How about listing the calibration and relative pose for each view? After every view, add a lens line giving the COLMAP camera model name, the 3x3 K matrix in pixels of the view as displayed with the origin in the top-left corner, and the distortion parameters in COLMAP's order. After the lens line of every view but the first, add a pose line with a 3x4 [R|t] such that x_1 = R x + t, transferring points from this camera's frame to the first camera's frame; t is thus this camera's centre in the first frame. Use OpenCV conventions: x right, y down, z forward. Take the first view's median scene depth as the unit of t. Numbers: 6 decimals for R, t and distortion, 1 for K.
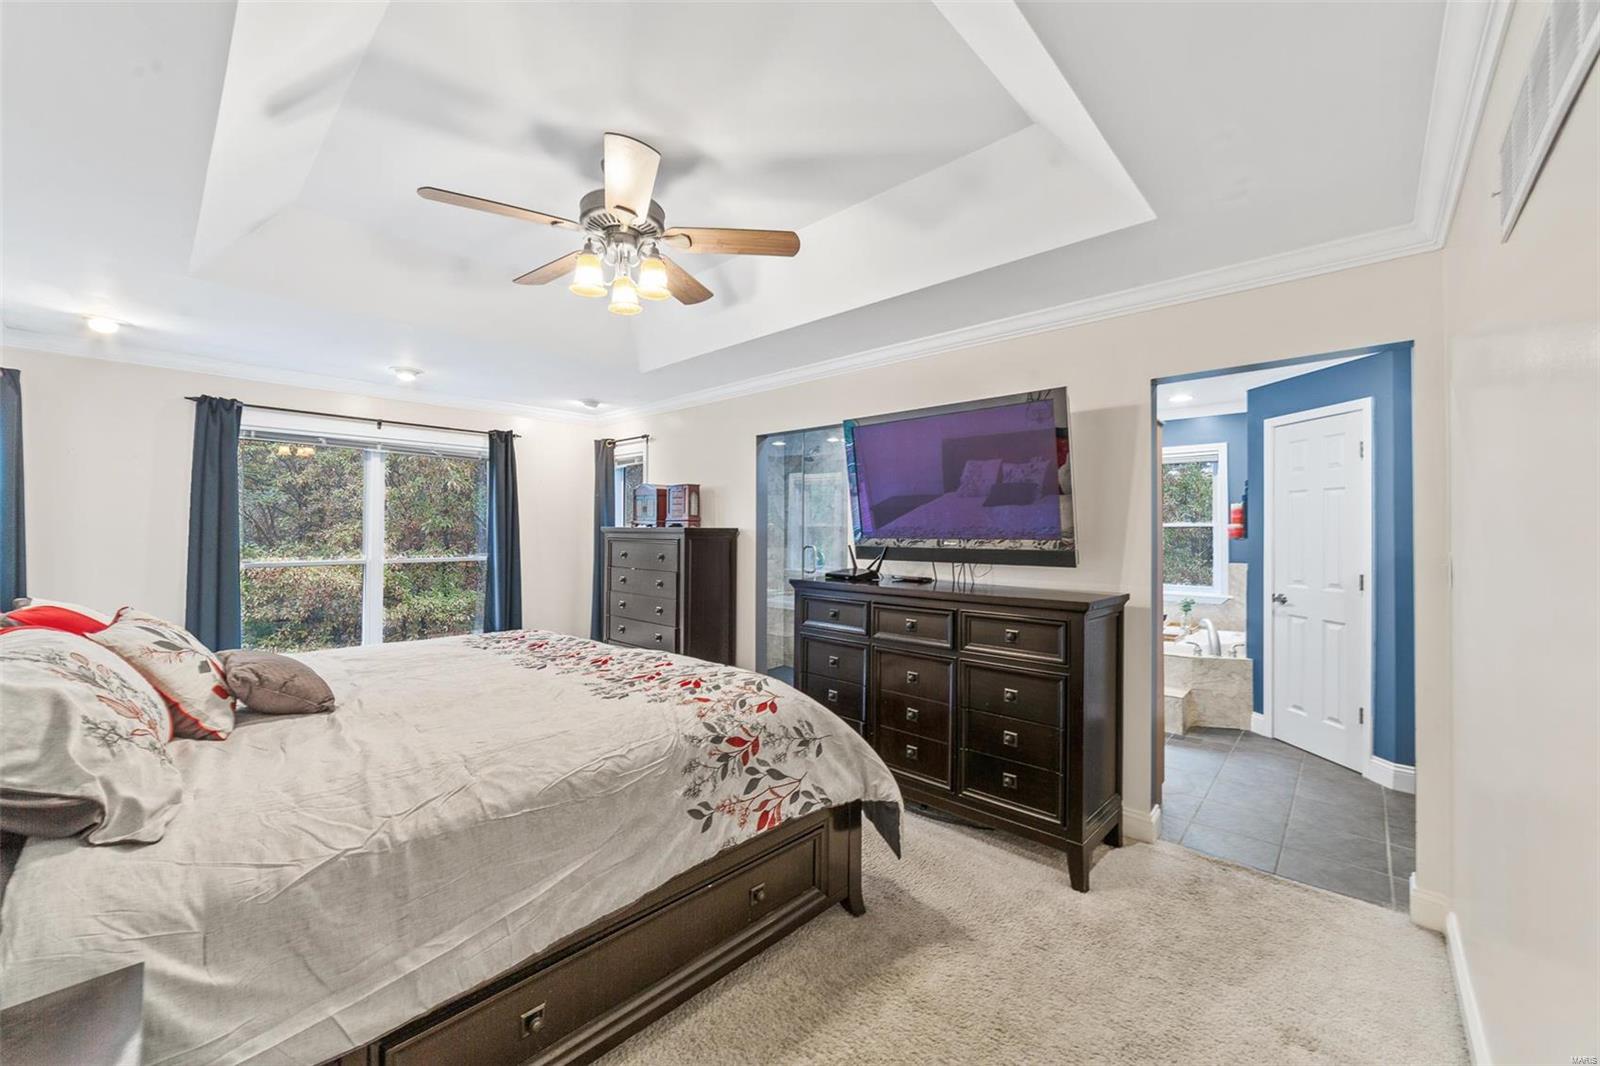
lens RADIAL K [[614.6, 0, 797.4], [0, 614.6, 529.4], [0, 0, 1]] dist [-0.027499, 0.010903]
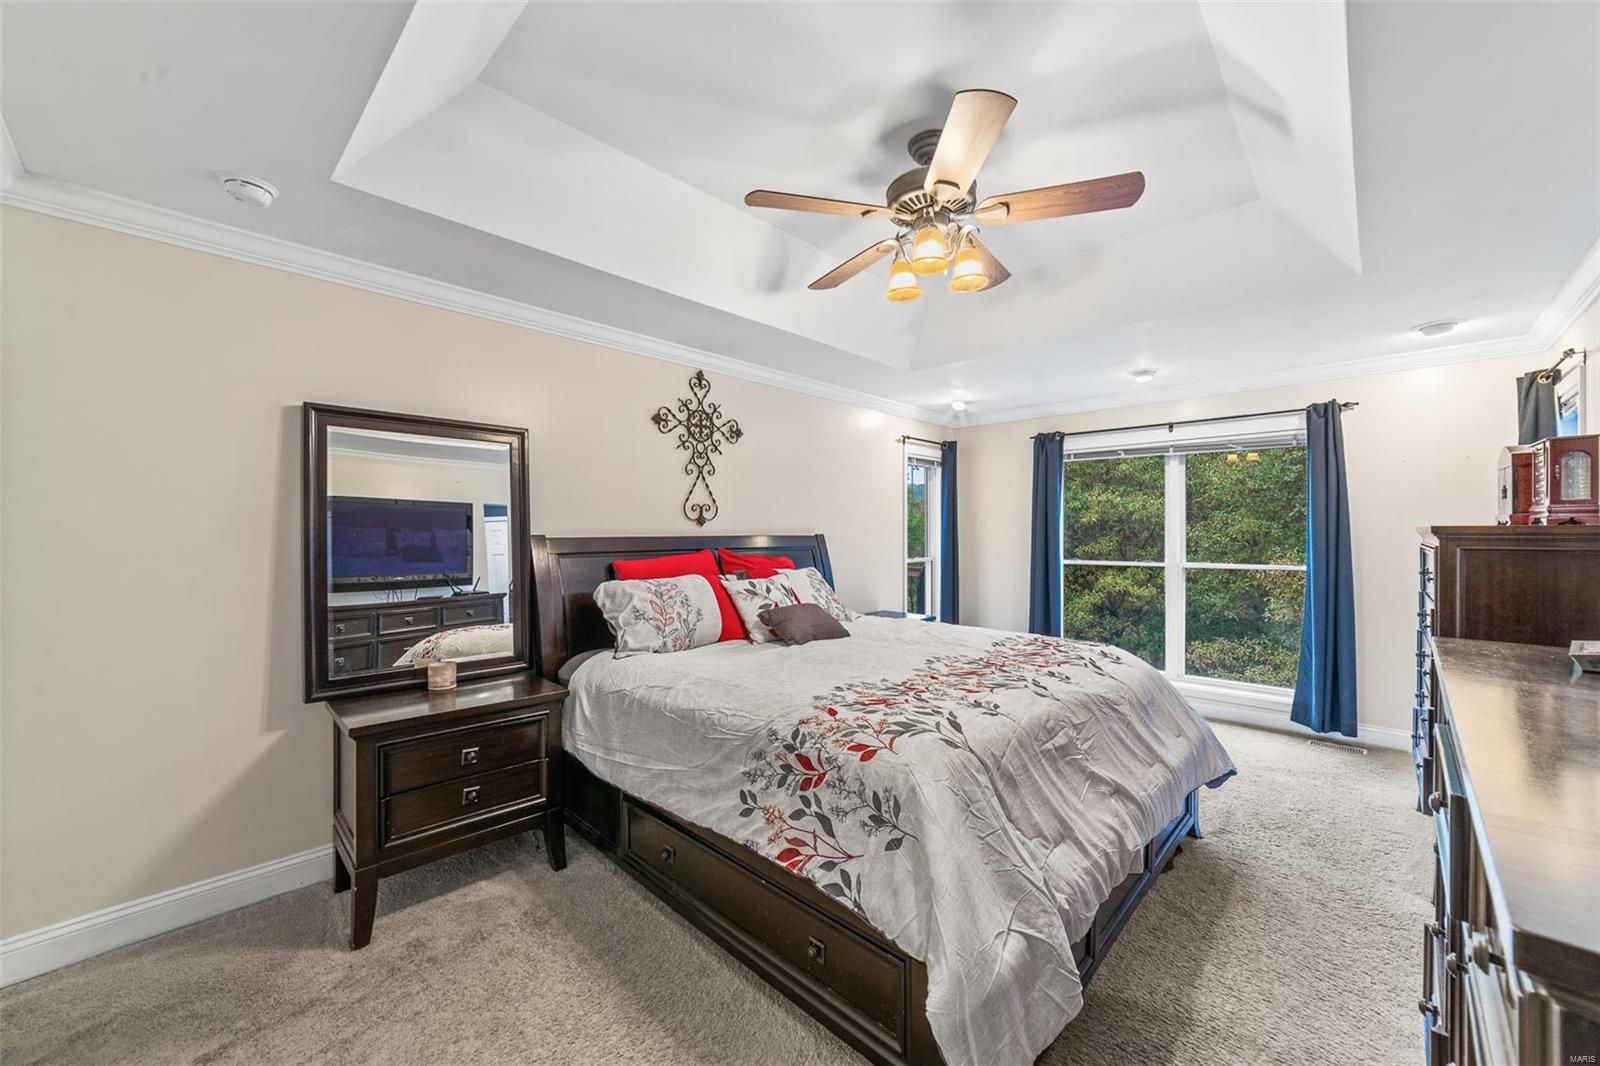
lens RADIAL K [[614.6, 0, 797.4], [0, 614.6, 529.4], [0, 0, 1]] dist [-0.027499, 0.010903]
pose [[-0.015811, -0.010103, -0.999824, 0.774756], [0.004722, 0.999937, -0.010178, 0.006746], [0.999864, -0.004882, -0.015762, 0.947115]]
